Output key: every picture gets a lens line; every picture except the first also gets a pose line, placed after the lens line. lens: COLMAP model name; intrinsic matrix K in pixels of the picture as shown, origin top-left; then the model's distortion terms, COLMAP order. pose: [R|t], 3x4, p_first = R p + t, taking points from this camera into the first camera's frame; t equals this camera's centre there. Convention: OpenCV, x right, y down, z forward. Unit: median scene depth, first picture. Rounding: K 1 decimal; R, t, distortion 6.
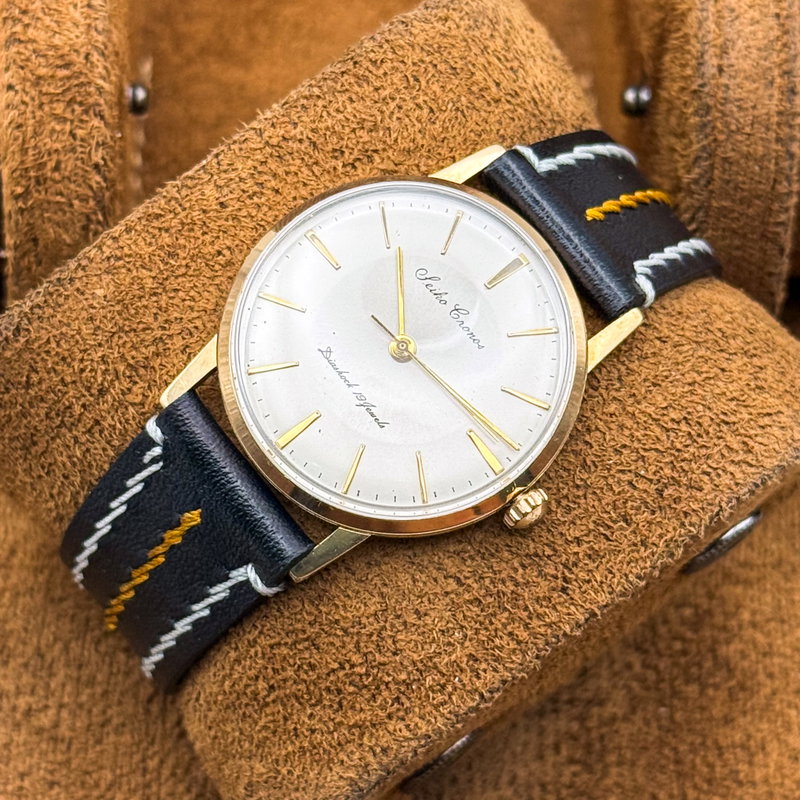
lens RADIAL K [[2659.2, 0, 400.0], [0, 2659.2, 400.0], [0, 0, 1]] dist [0.083336, 1.244033]
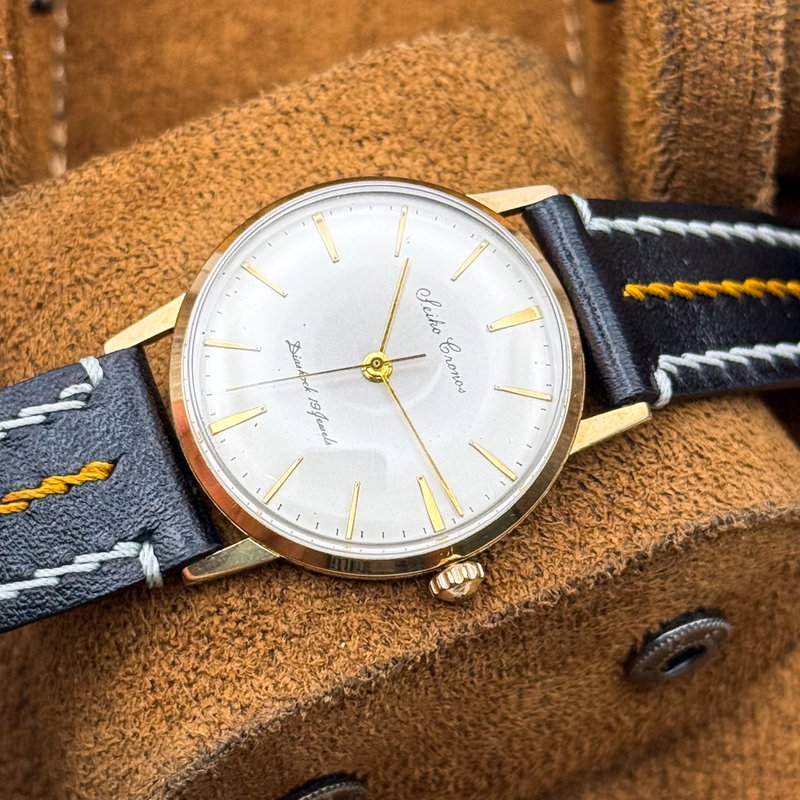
lens RADIAL K [[2659.2, 0, 400.0], [0, 2659.2, 400.0], [0, 0, 1]] dist [0.083336, 1.244033]
pose [[0.976388, 0.190078, -0.102652, 0.112873], [-0.214128, 0.914408, -0.343522, 0.323721], [0.028569, 0.357391, 0.933518, 0.151229]]
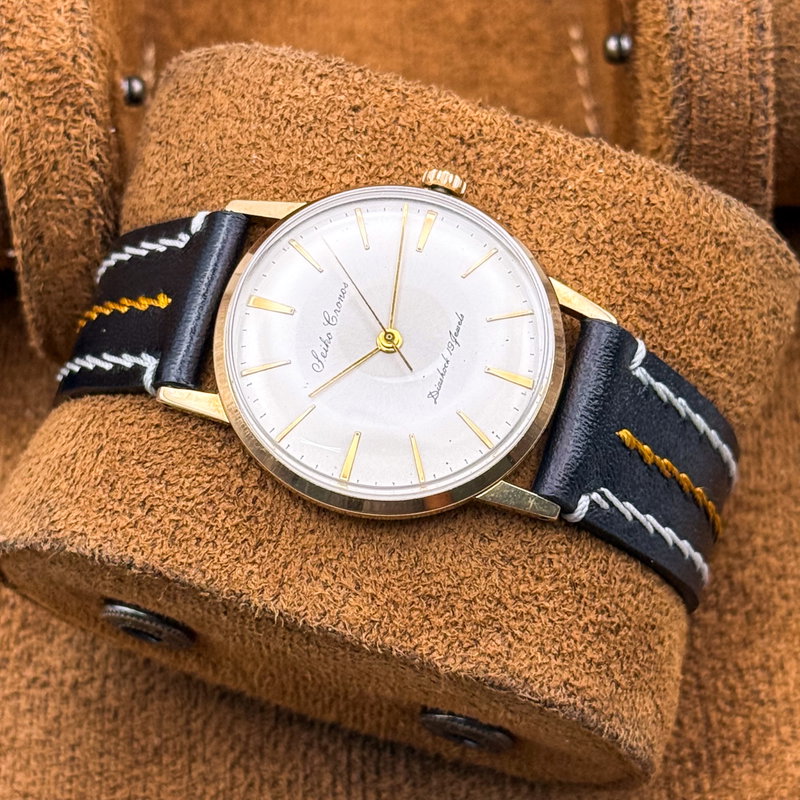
lens RADIAL K [[2659.2, 0, 400.0], [0, 2659.2, 400.0], [0, 0, 1]] dist [0.083336, 1.244033]
pose [[-0.566610, -0.784030, 0.253478, -0.281179], [0.805943, -0.463304, 0.368517, -0.406625], [-0.171491, 0.413094, 0.894396, 0.066935]]
